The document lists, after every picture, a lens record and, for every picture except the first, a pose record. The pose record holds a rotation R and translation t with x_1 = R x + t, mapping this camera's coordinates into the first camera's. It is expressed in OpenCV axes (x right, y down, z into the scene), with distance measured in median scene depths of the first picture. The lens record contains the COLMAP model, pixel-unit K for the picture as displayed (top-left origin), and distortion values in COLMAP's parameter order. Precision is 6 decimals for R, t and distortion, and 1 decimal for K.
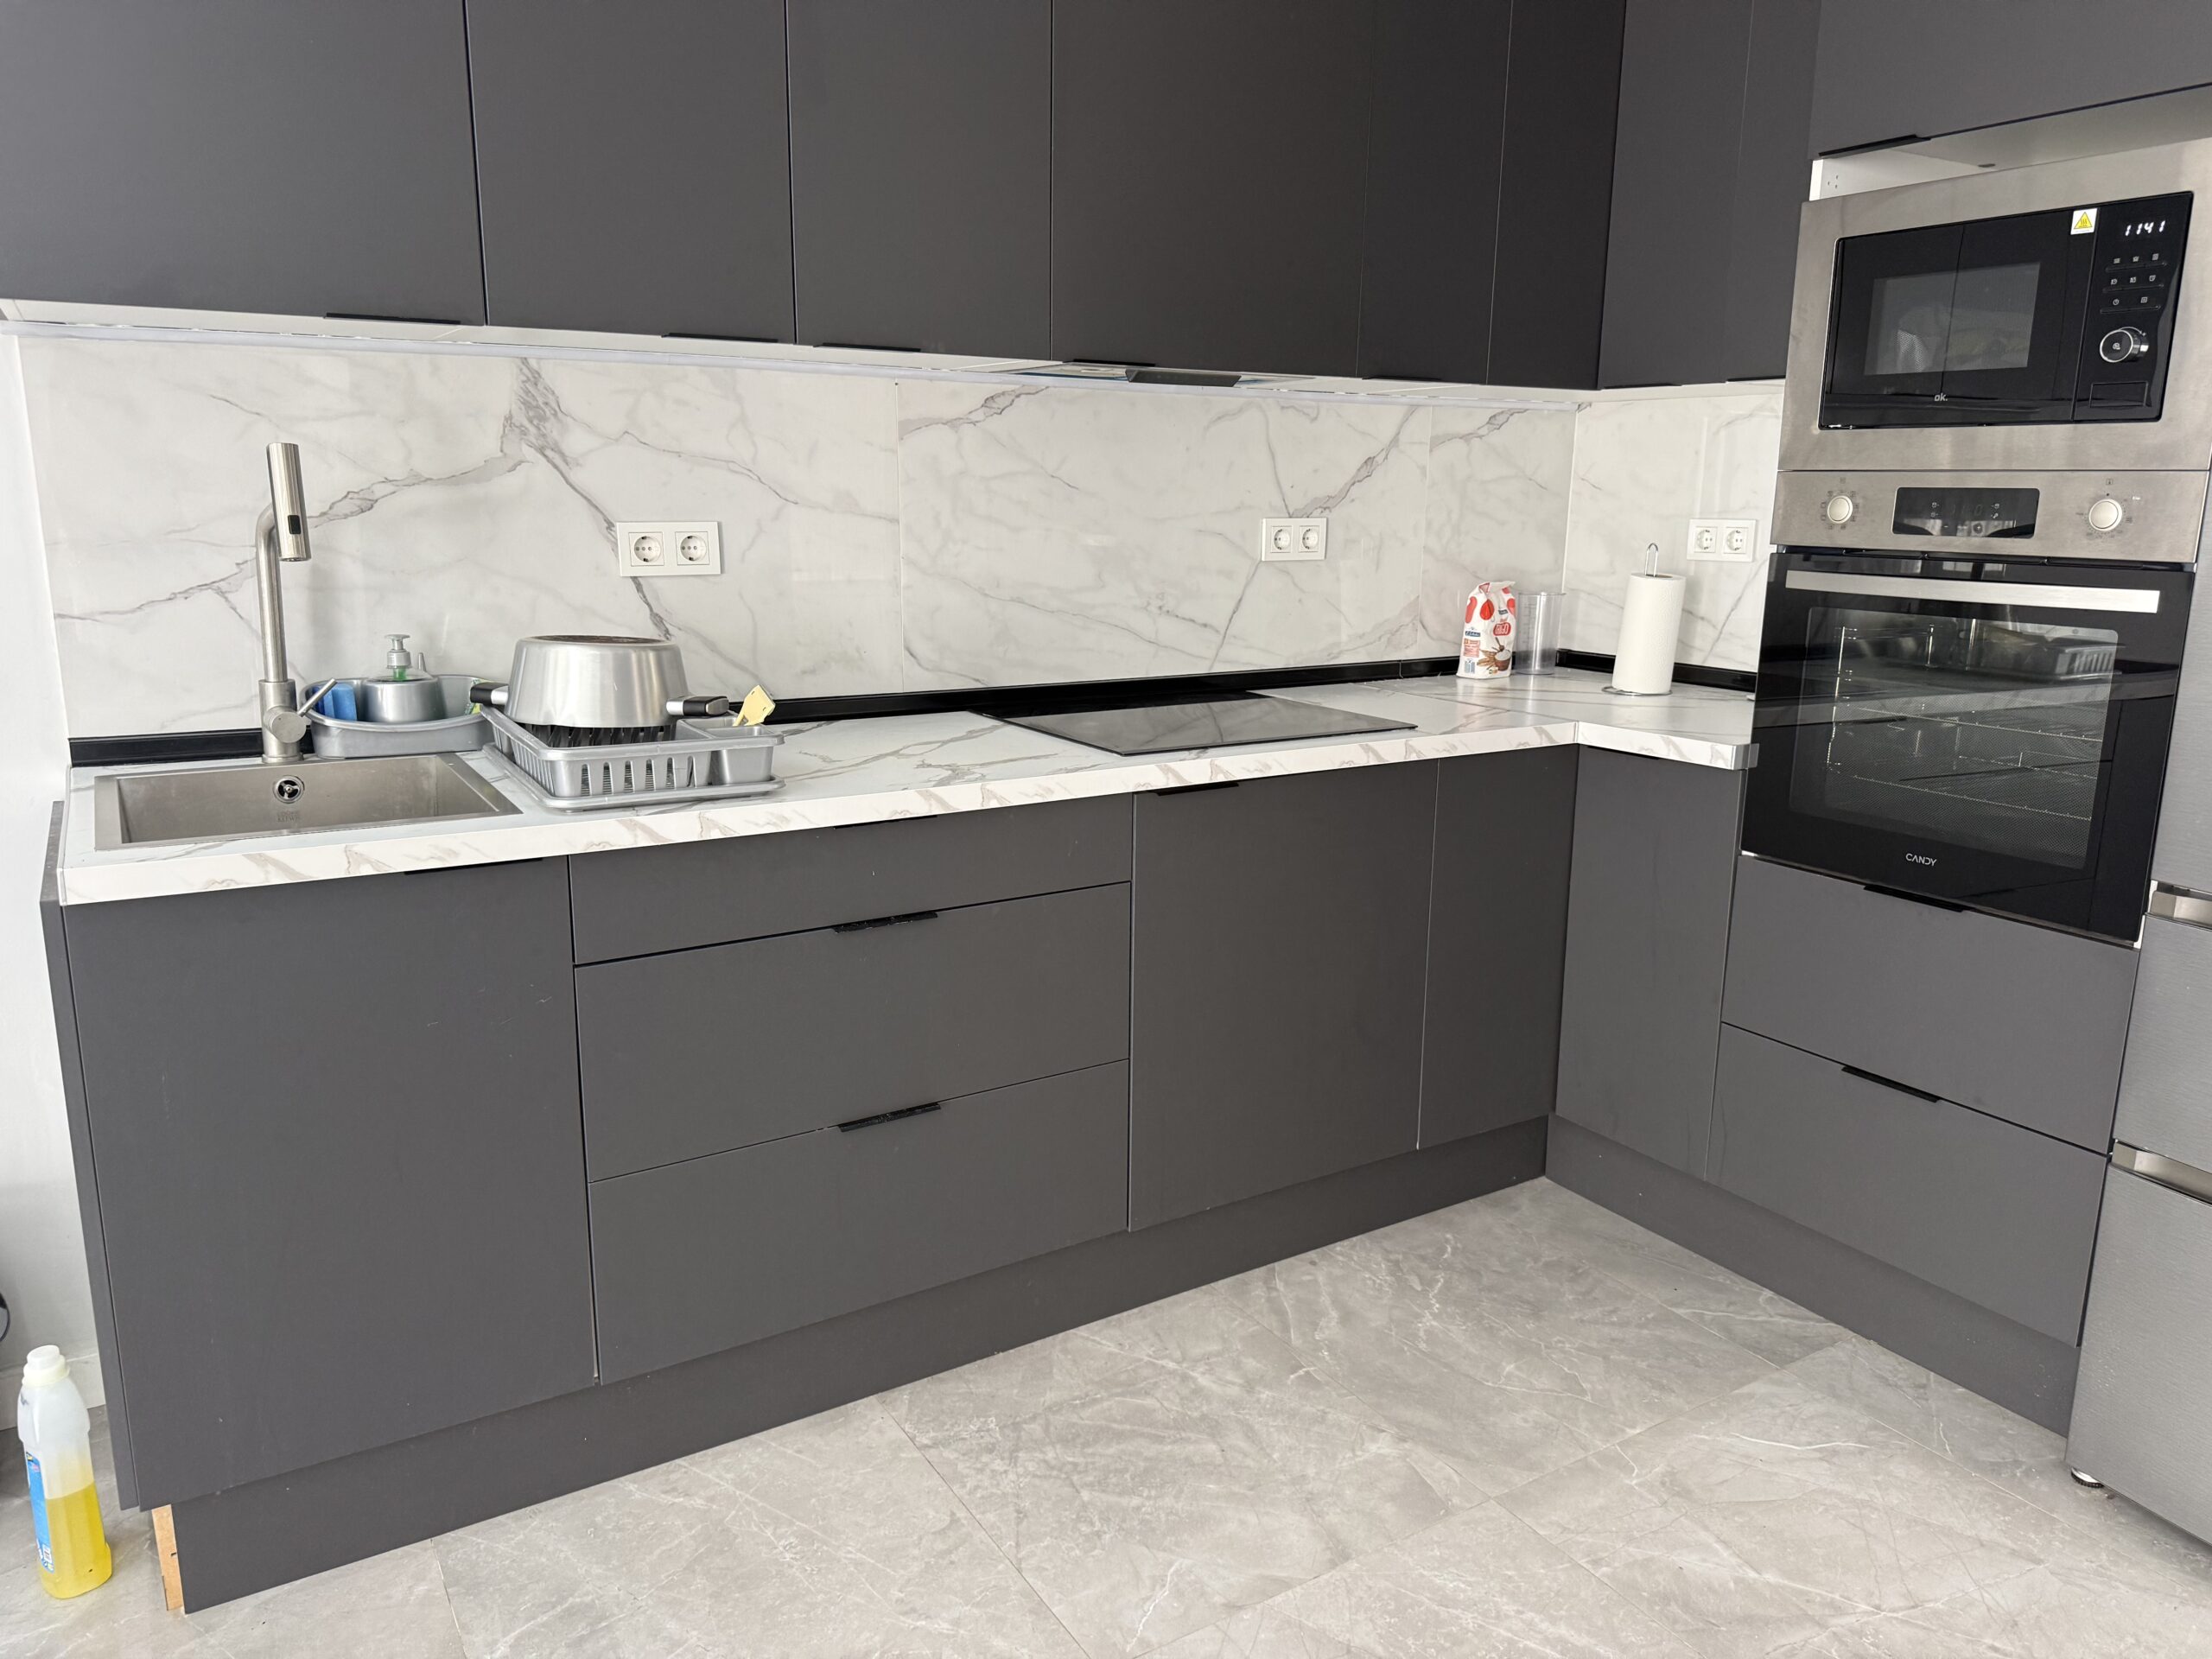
lens RADIAL K [[1553.7, 0, 1107.8], [0, 1553.7, 829.8], [0, 0, 1]] dist [0.057465, -0.067213]
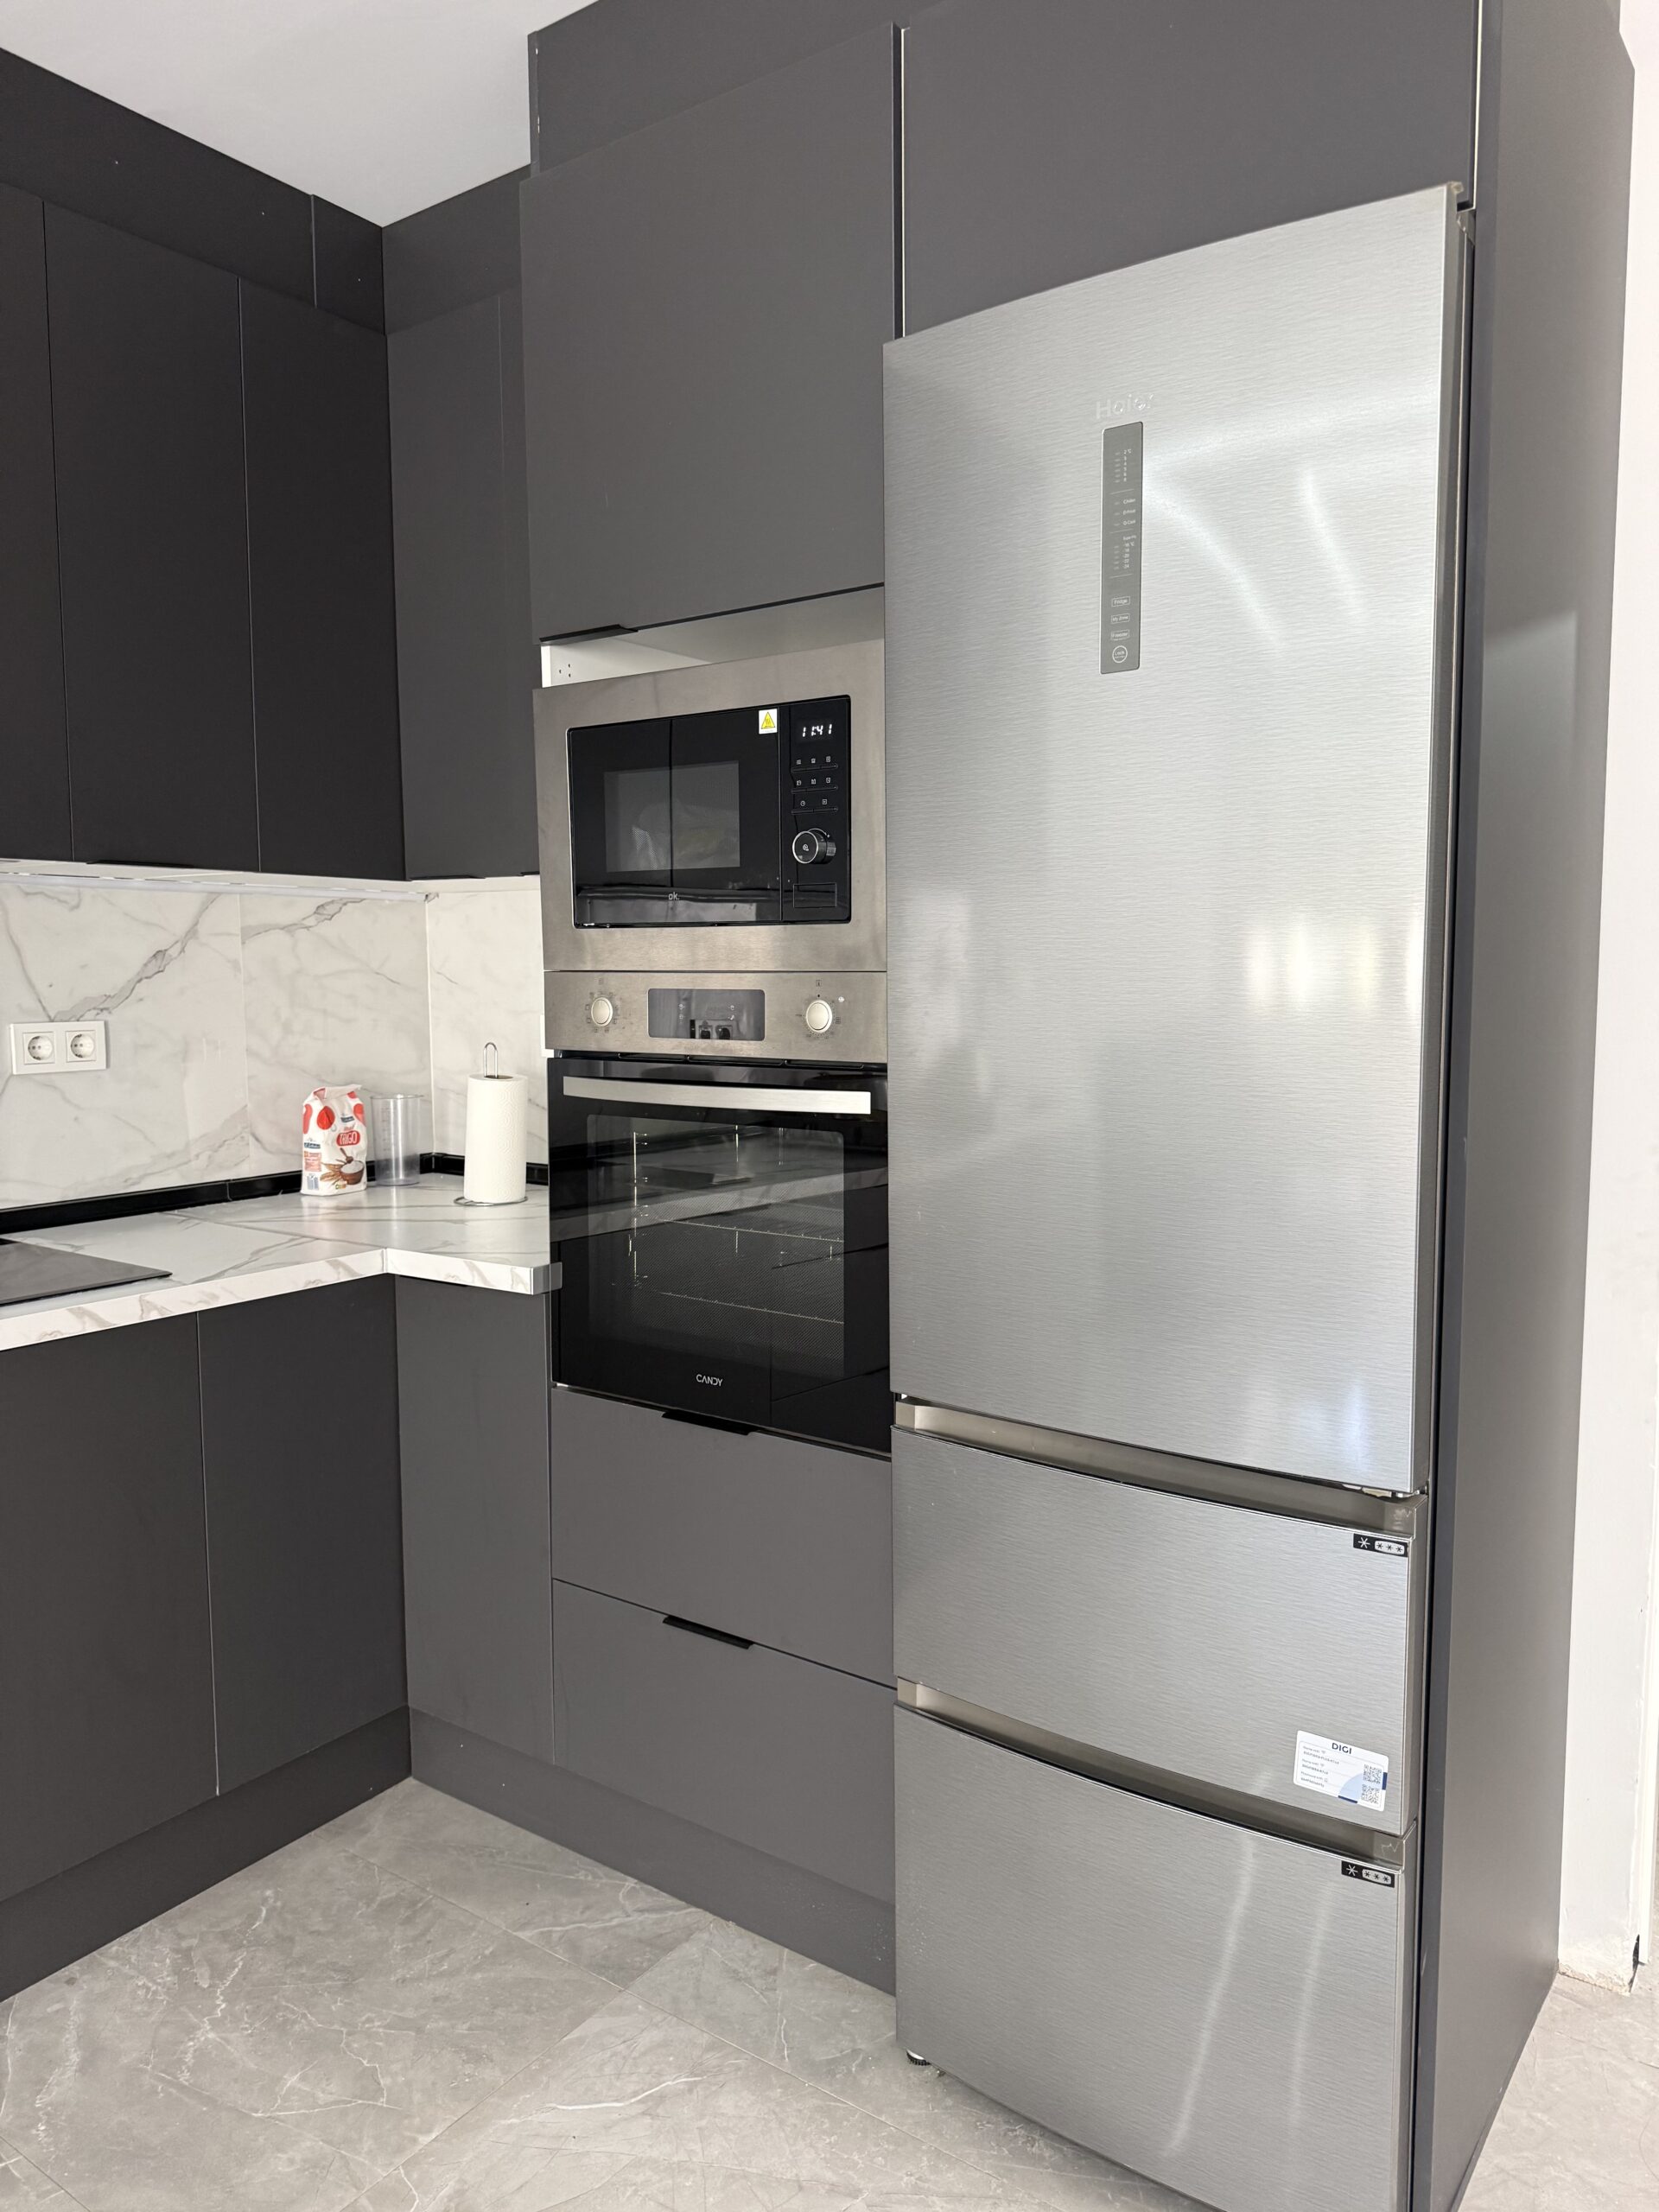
lens RADIAL K [[1553.7, 0, 827.6], [0, 1553.7, 1117.2], [0, 0, 1]] dist [0.057465, -0.067213]
pose [[0.921610, -0.050326, 0.384840, 0.227219], [0.095194, 0.990580, -0.098433, -0.036930], [-0.376261, 0.127351, 0.917720, 0.105614]]
